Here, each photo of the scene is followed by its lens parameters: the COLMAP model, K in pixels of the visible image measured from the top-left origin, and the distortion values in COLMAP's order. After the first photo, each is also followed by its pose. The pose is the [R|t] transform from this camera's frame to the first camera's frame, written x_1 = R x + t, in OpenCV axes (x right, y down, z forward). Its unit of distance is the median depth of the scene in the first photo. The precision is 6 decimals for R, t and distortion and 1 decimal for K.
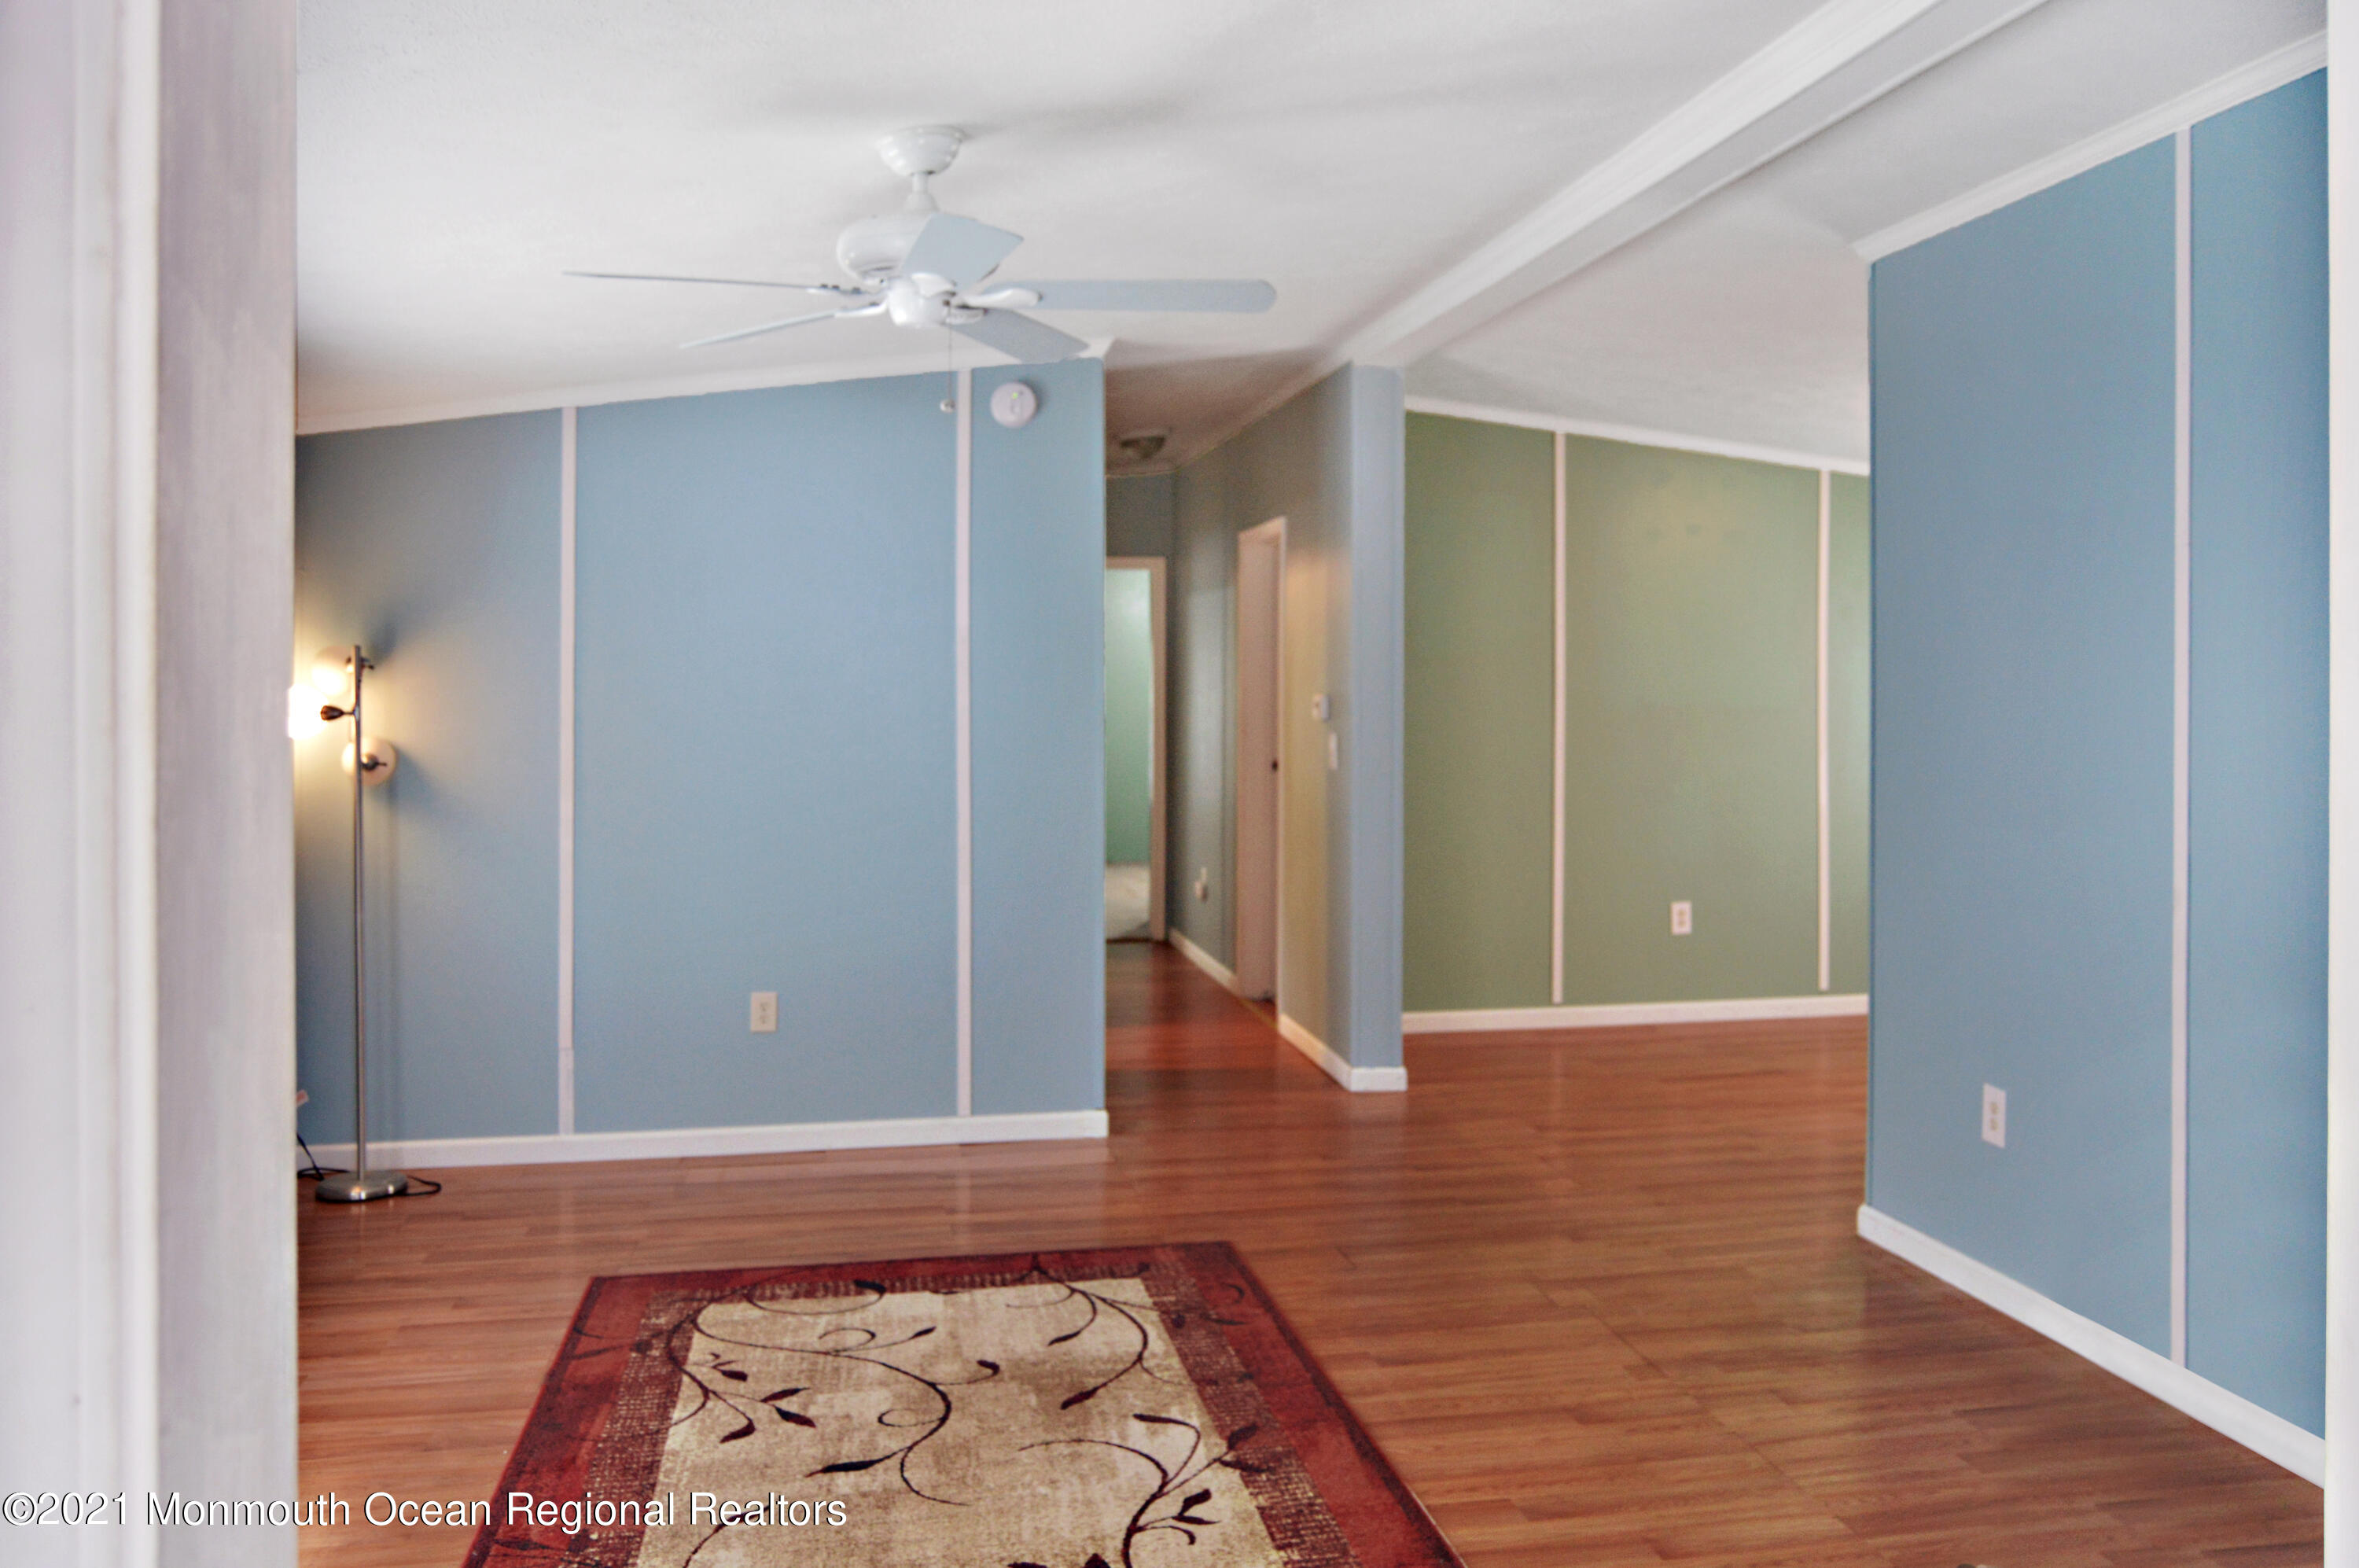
lens RADIAL K [[1853.4, 0, 1179.4], [0, 1853.4, 719.7], [0, 0, 1]] dist [-0.078112, 0.008560]
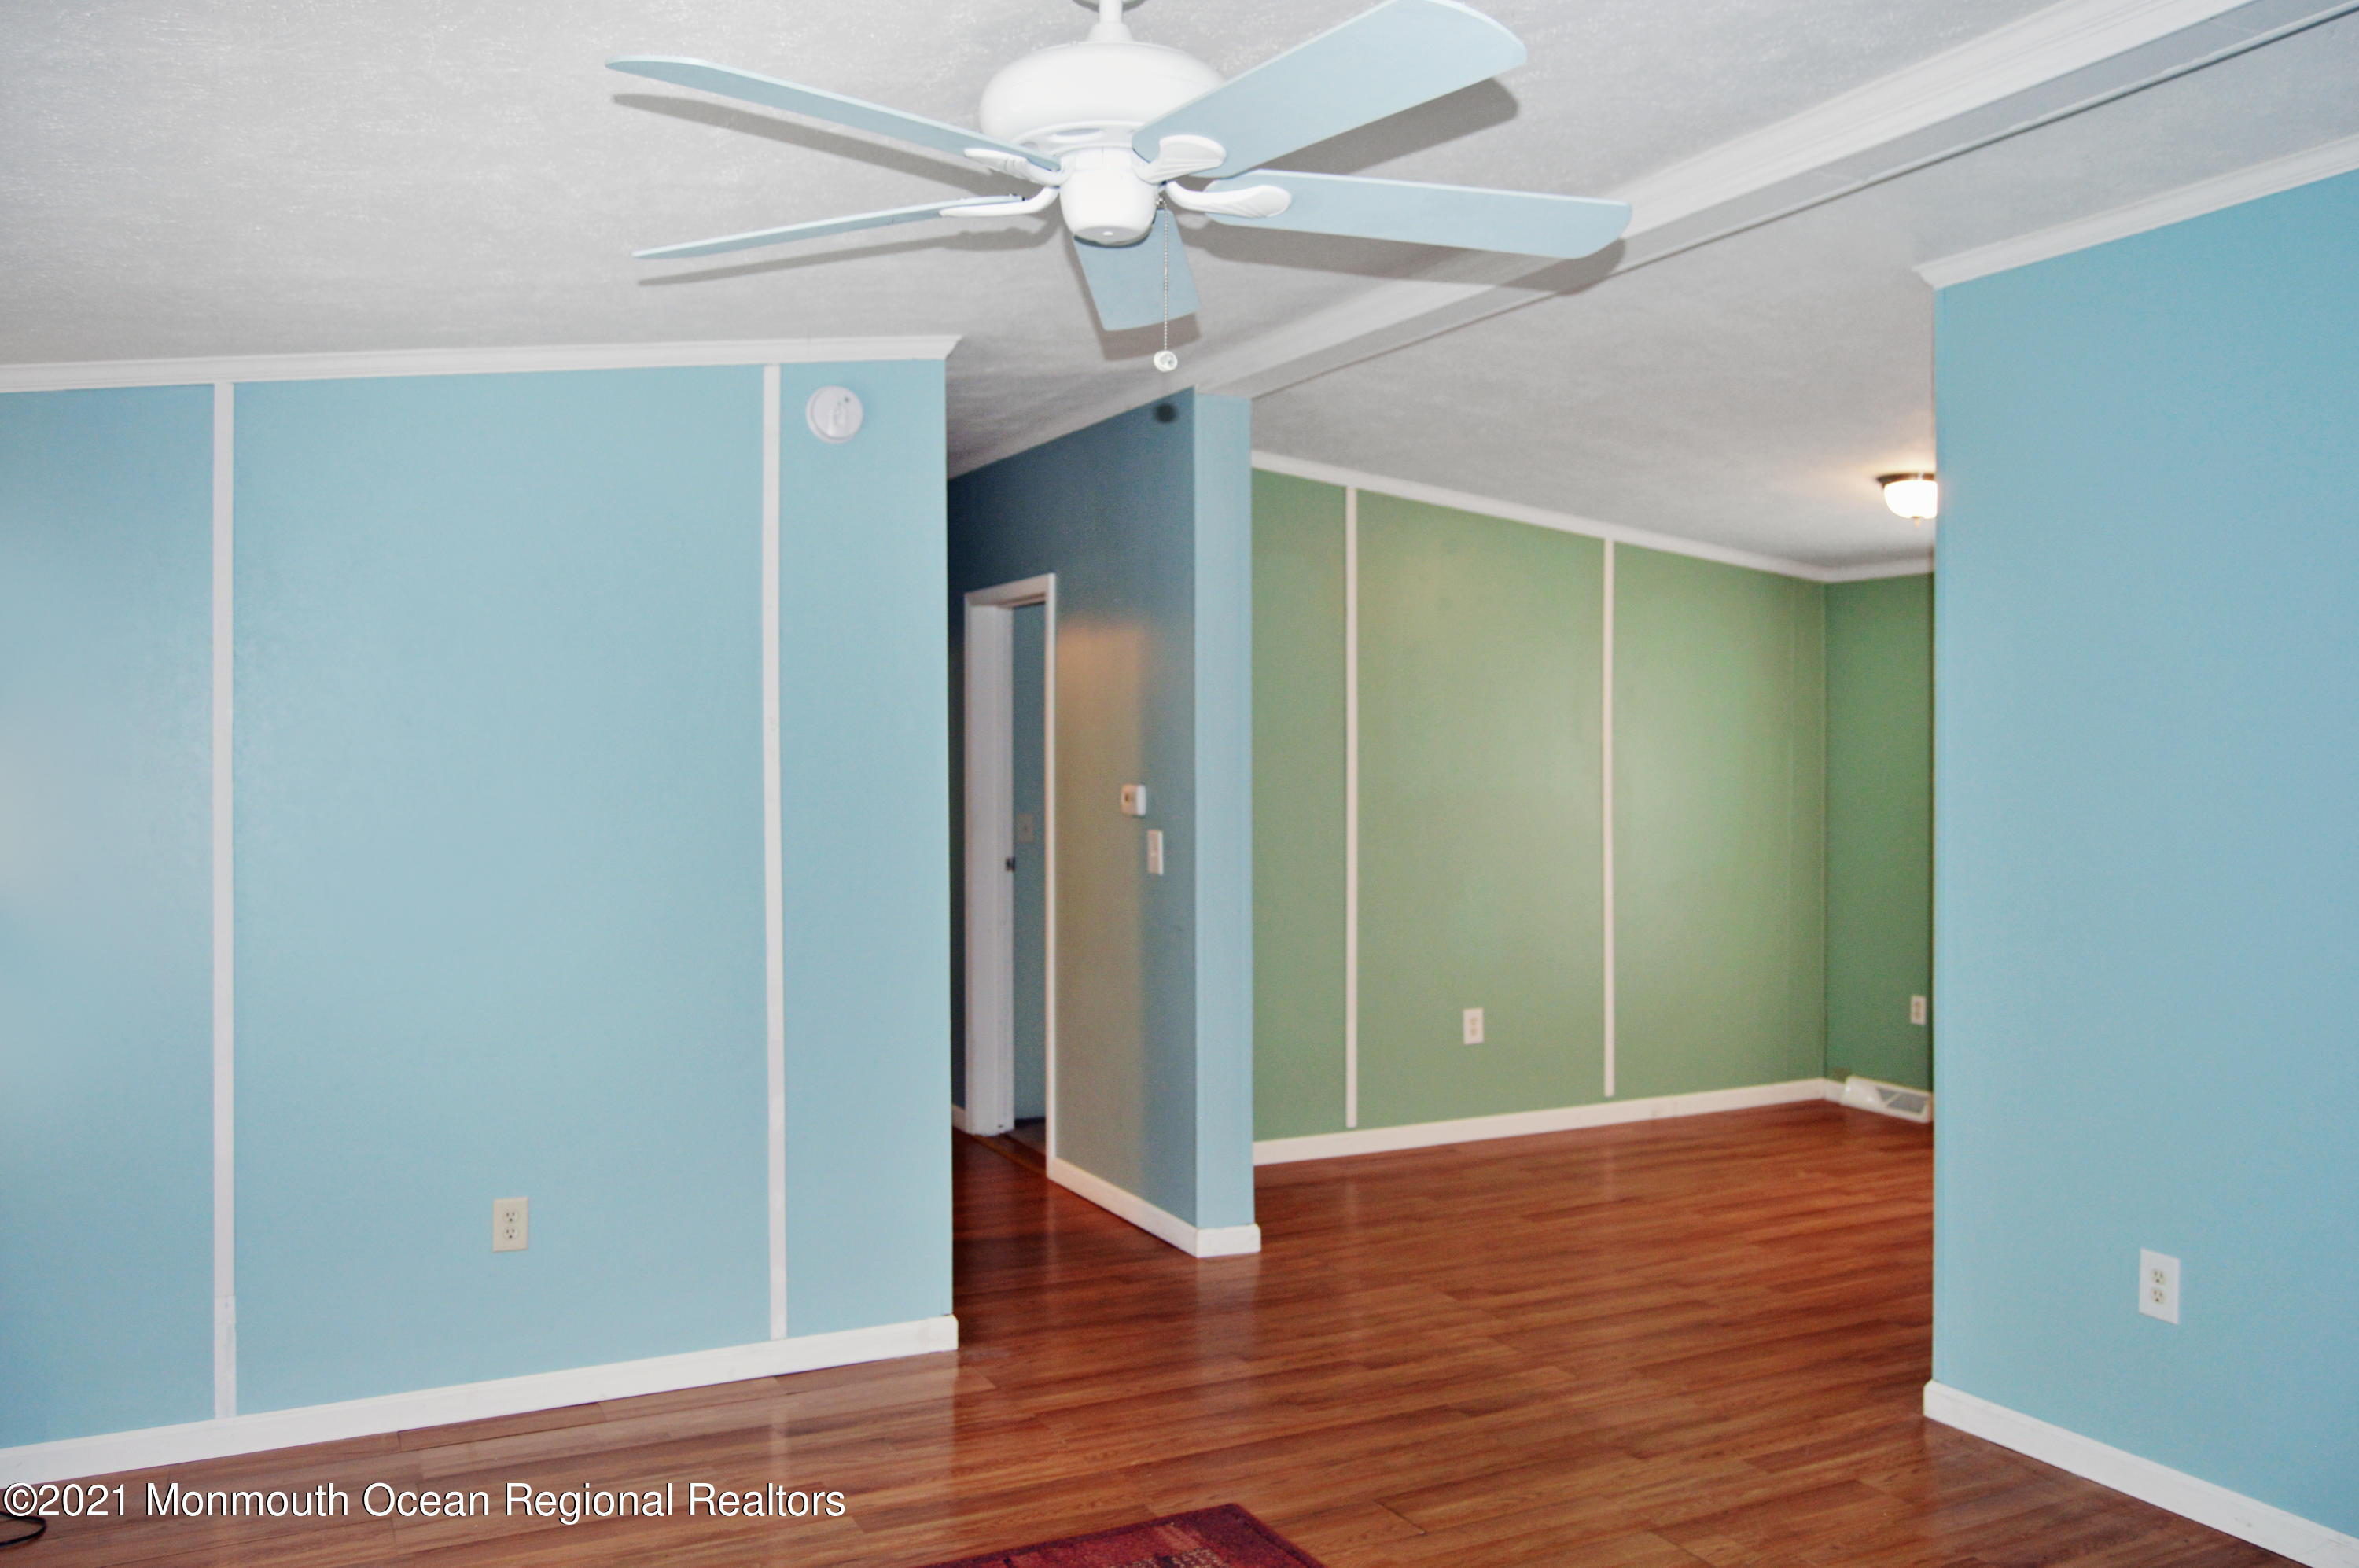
lens RADIAL K [[1858.8, 0, 1178.8], [0, 1858.8, 843.7], [0, 0, 1]] dist [-0.059768, -0.000937]
pose [[0.960922, -0.012967, 0.276516, -0.148593], [0.005440, 0.999594, 0.027972, -0.011631], [-0.276767, -0.025374, 0.960602, 0.193213]]
